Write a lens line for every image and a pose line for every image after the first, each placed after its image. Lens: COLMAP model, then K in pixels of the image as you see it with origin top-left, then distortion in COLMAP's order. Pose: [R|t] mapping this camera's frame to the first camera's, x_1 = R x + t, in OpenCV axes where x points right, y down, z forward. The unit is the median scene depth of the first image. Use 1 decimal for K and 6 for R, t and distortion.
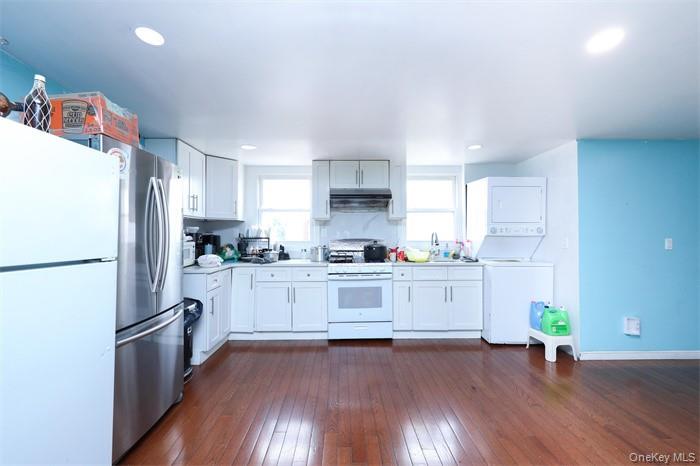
lens RADIAL K [[301.7, 0, 350.8], [0, 301.7, 233.5], [0, 0, 1]] dist [0.000894, 0.000035]
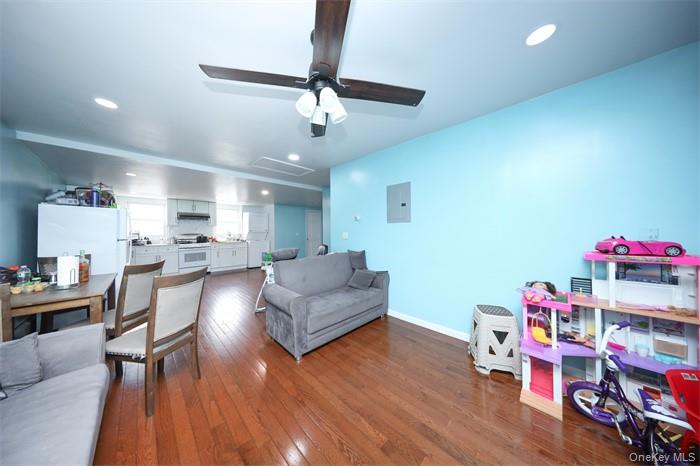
lens RADIAL K [[203.8, 0, 343.0], [0, 203.8, 230.2], [0, 0, 1]] dist [-0.000933, 0.000013]
pose [[0.729198, 0.001283, 0.684302, -0.215015], [0.000542, 0.999997, -0.002453, -0.004695], [-0.684303, 0.002160, 0.729195, -0.986032]]
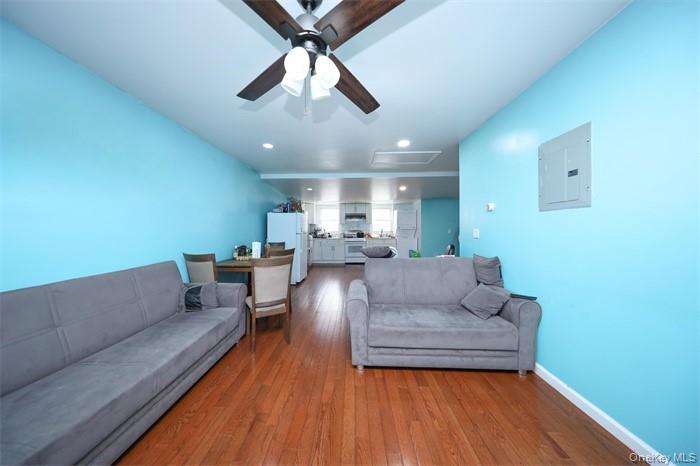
lens RADIAL K [[203.8, 0, 346.0], [0, 203.8, 231.5], [0, 0, 1]] dist [-0.000933, 0.000013]
pose [[0.998092, -0.002079, -0.061709, 0.059253], [0.003005, 0.999884, 0.014912, 0.000507], [0.061670, -0.015069, 0.997983, -0.994263]]
